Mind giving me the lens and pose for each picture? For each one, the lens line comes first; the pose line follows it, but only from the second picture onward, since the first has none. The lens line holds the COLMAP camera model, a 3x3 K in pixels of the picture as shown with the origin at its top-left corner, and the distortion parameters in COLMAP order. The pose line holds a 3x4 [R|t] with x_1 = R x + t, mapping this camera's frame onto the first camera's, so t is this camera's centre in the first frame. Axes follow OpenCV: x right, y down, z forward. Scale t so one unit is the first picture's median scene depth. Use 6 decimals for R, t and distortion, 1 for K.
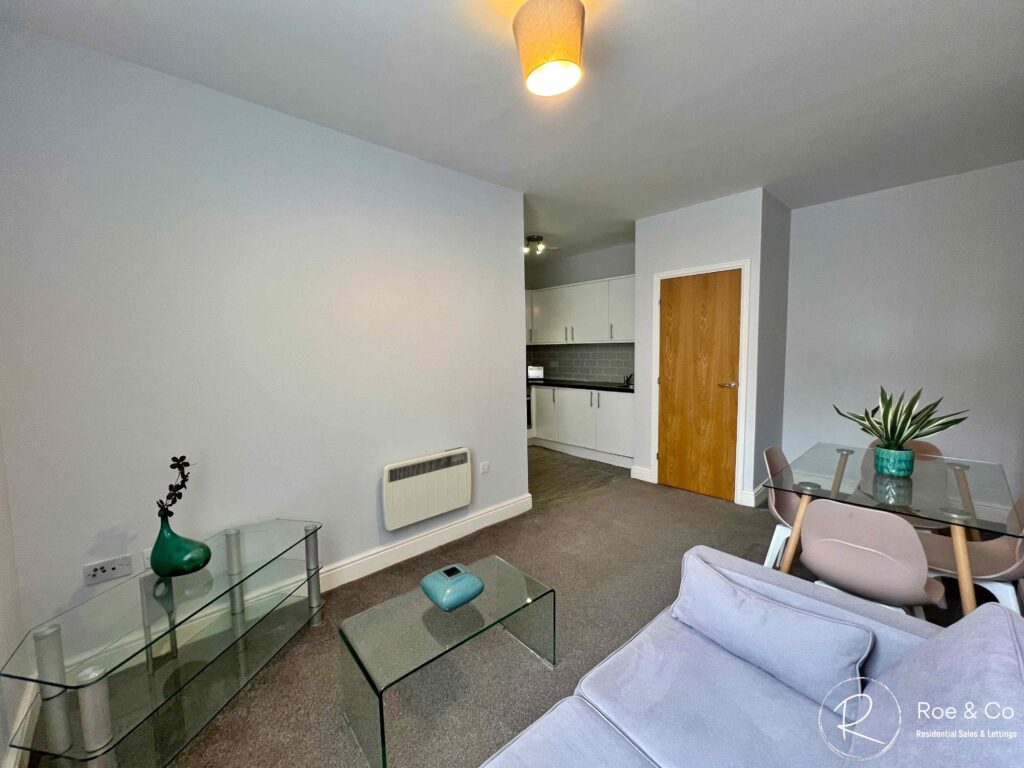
lens RADIAL K [[412.3, 0, 511.4], [0, 412.3, 381.7], [0, 0, 1]] dist [-0.001649, 0.000033]
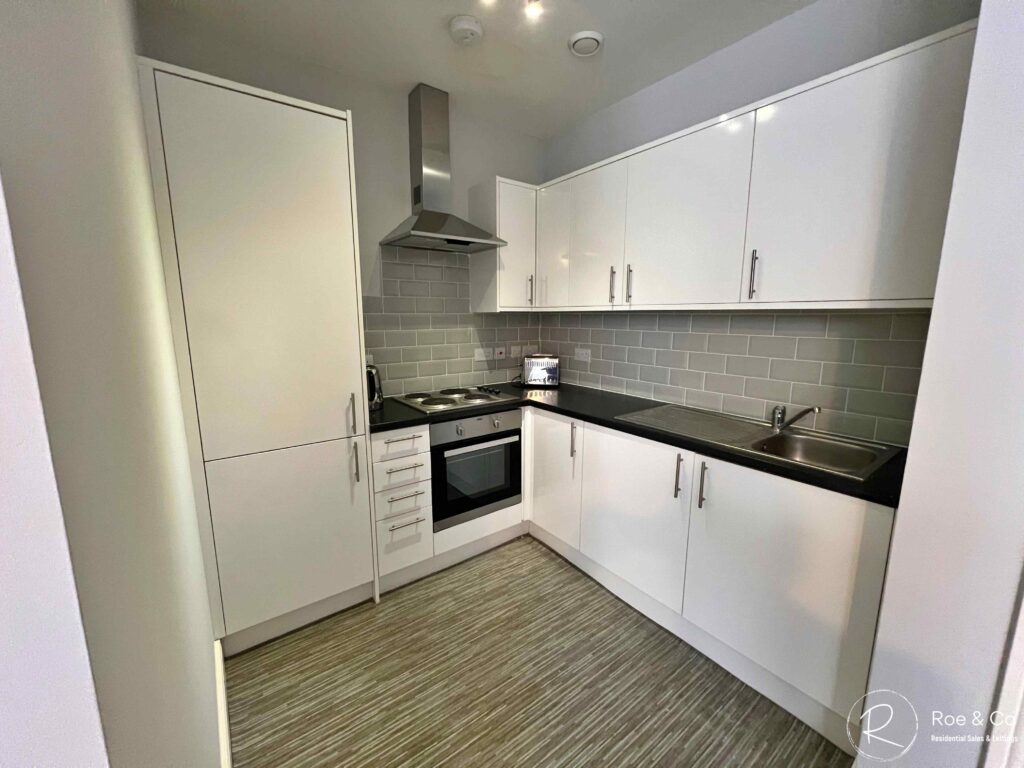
lens RADIAL K [[412.3, 0, 510.3], [0, 412.3, 381.4], [0, 0, 1]] dist [-0.001649, 0.000033]
pose [[0.994109, 0.037200, -0.101800, 0.088156], [-0.029286, 0.996510, 0.078164, -0.057542], [0.104352, -0.074722, 0.991729, 0.652545]]
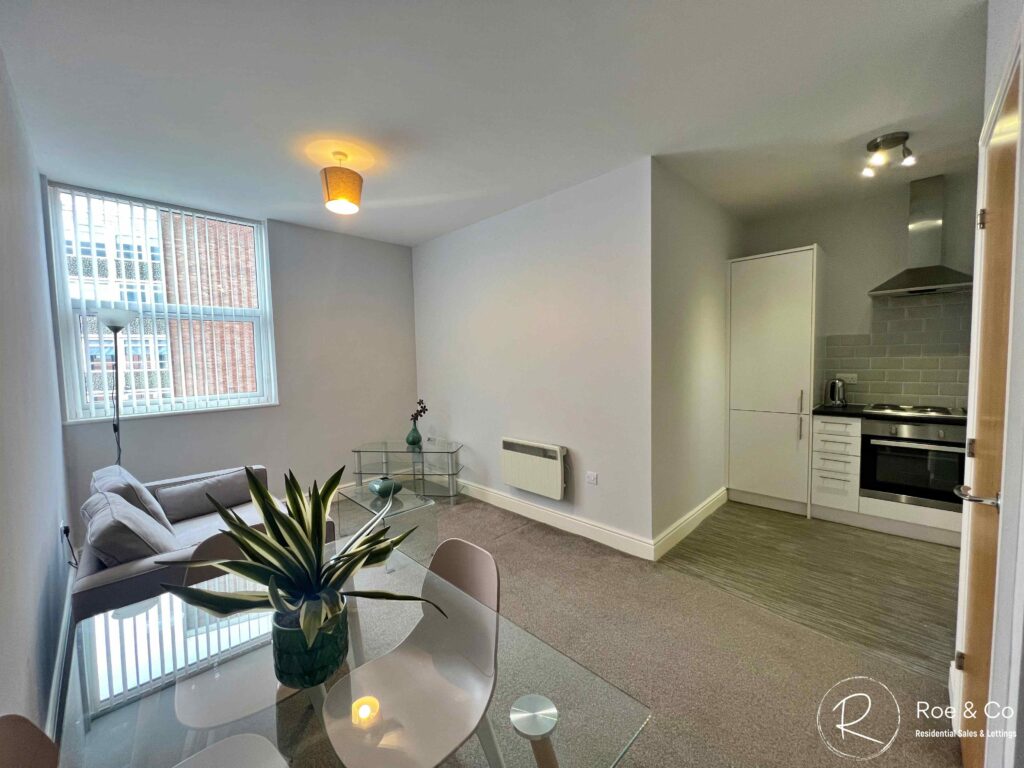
lens RADIAL K [[403.7, 0, 513.3], [0, 403.7, 388.2], [0, 0, 1]] dist [0.000343, -0.000417]
pose [[0.040759, 0.091182, -0.995000, 0.548905], [-0.064035, 0.994019, 0.088469, -0.045625], [0.997115, 0.060109, 0.046354, 0.496234]]
